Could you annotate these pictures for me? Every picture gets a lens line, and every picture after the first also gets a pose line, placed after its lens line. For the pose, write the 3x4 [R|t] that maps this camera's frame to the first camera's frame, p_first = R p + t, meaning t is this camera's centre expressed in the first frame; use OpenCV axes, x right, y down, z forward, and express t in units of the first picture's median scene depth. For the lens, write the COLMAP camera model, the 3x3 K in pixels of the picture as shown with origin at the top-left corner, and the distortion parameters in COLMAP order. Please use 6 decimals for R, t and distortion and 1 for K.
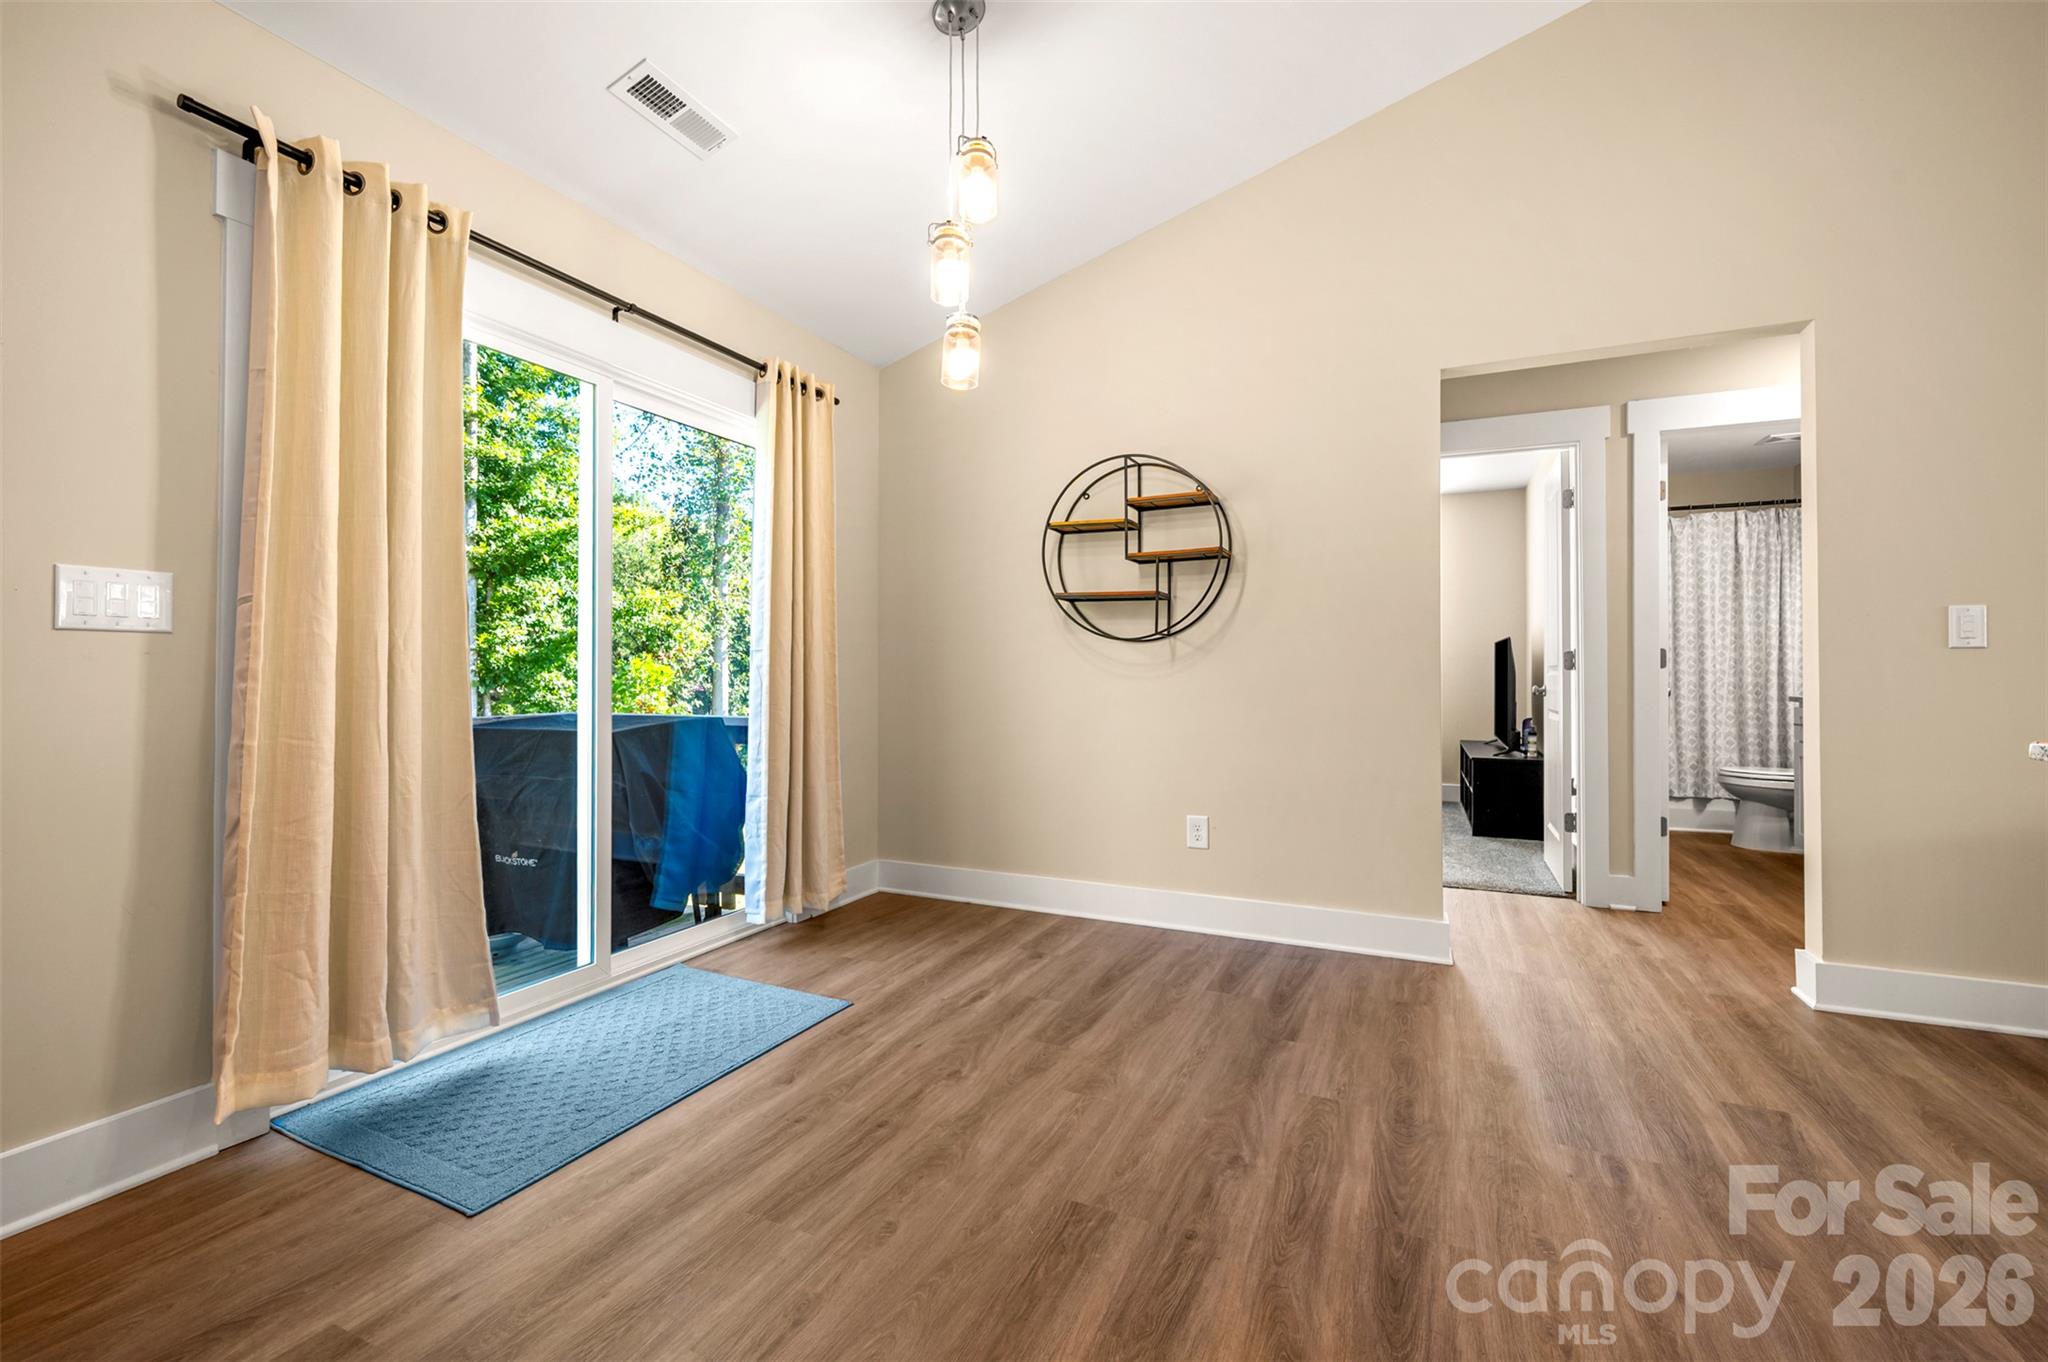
lens RADIAL K [[867.2, 0, 1021.2], [0, 867.2, 665.9], [0, 0, 1]] dist [-0.000471, -0.000547]
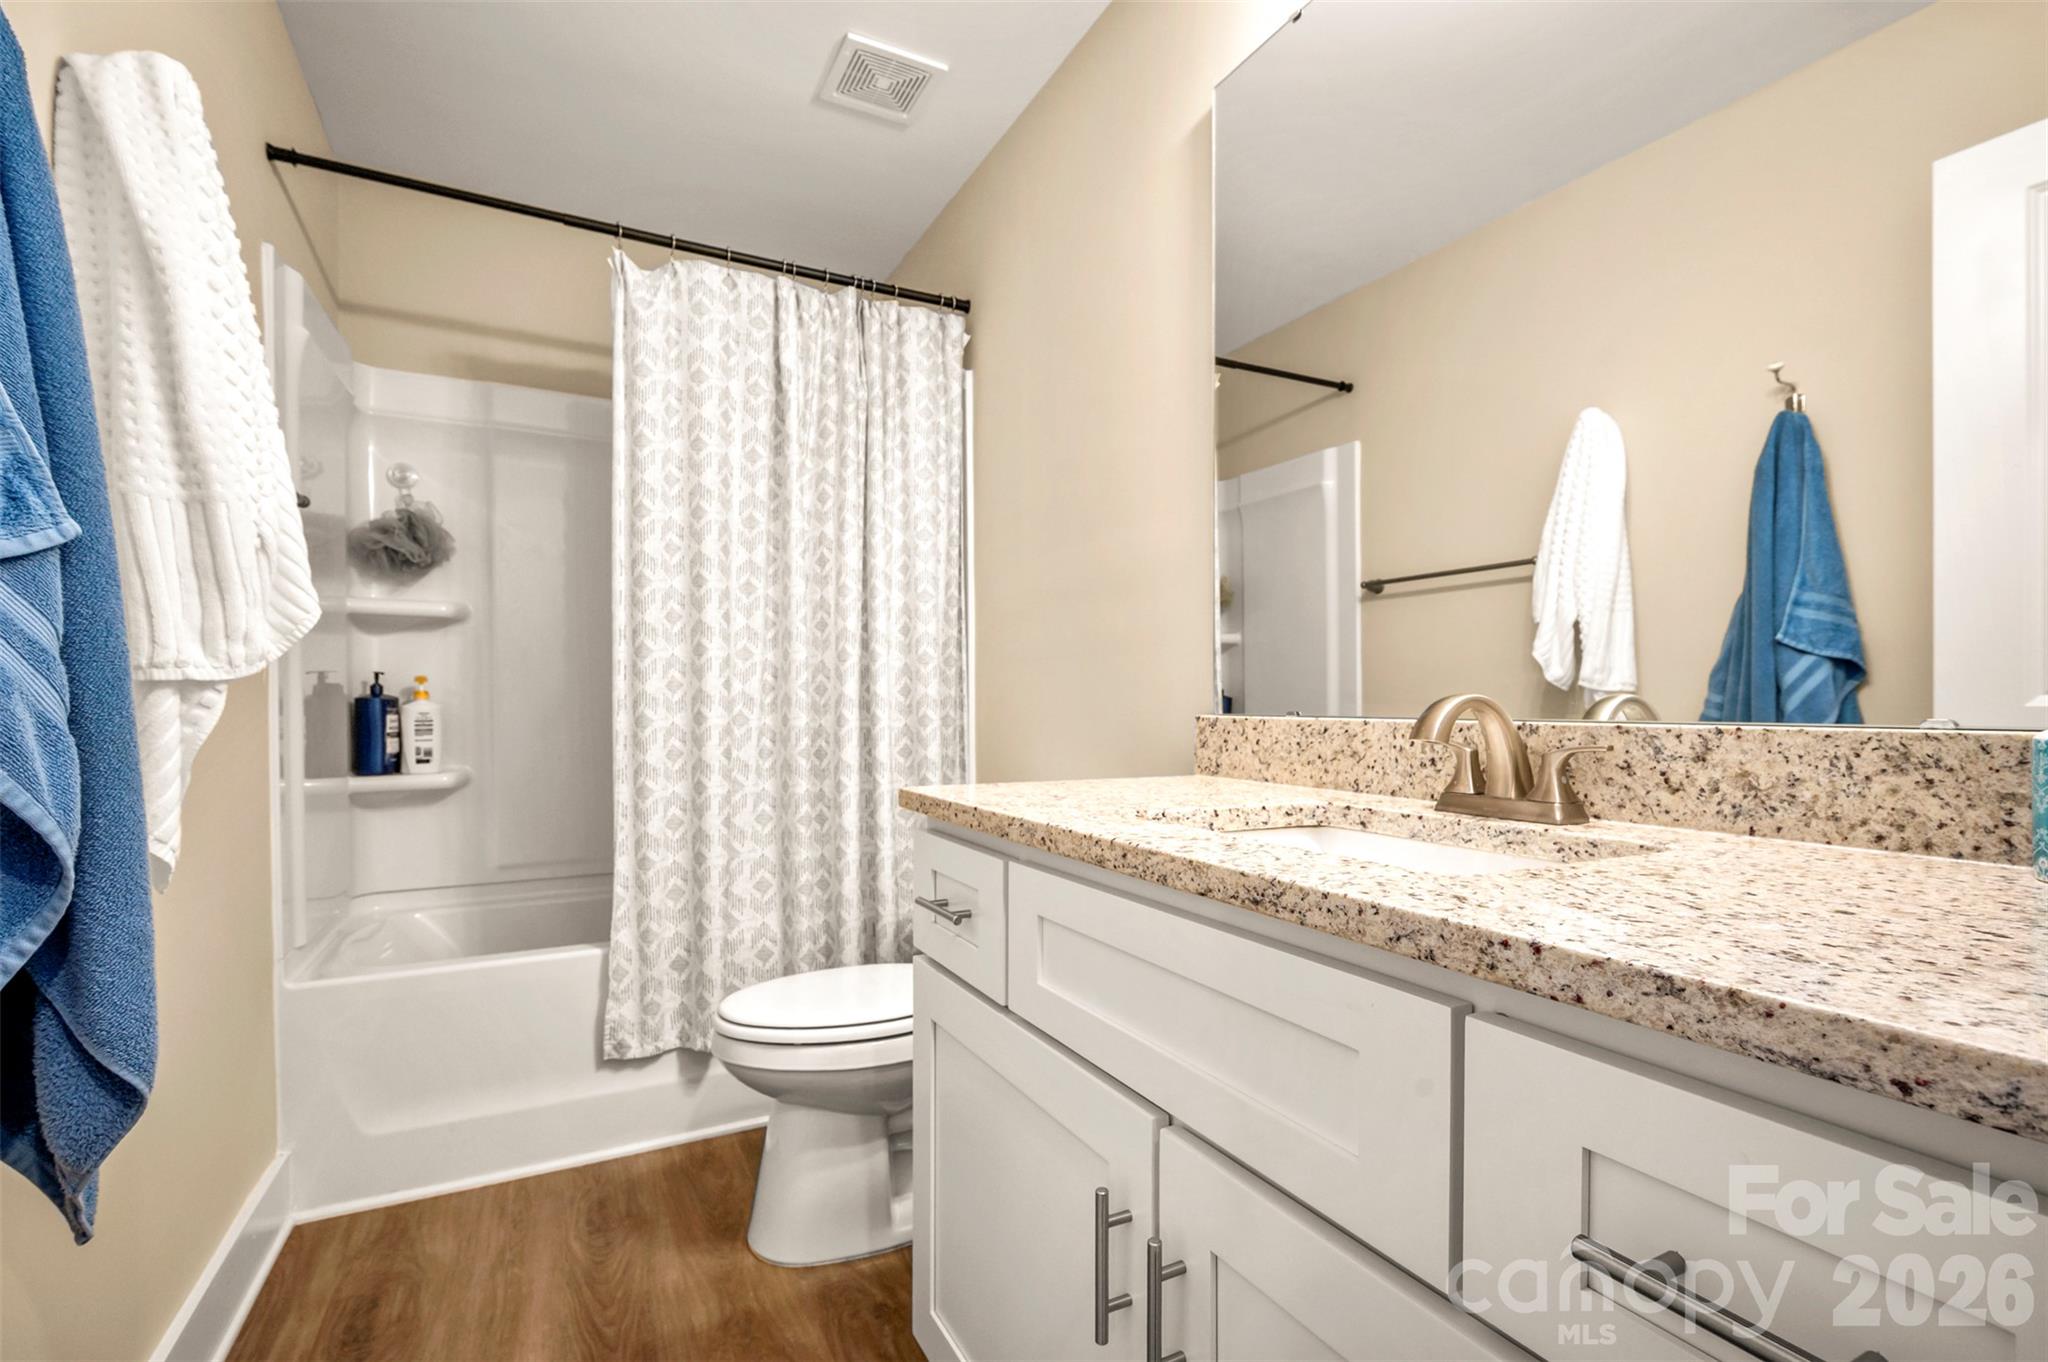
lens RADIAL K [[867.2, 0, 1027.7], [0, 867.2, 702.7], [0, 0, 1]] dist [-0.000471, -0.000547]
pose [[0.601820, -0.003755, 0.798623, 0.589216], [-0.005888, 0.999941, 0.009138, 0.003715], [-0.798610, -0.010201, 0.601763, 0.684252]]
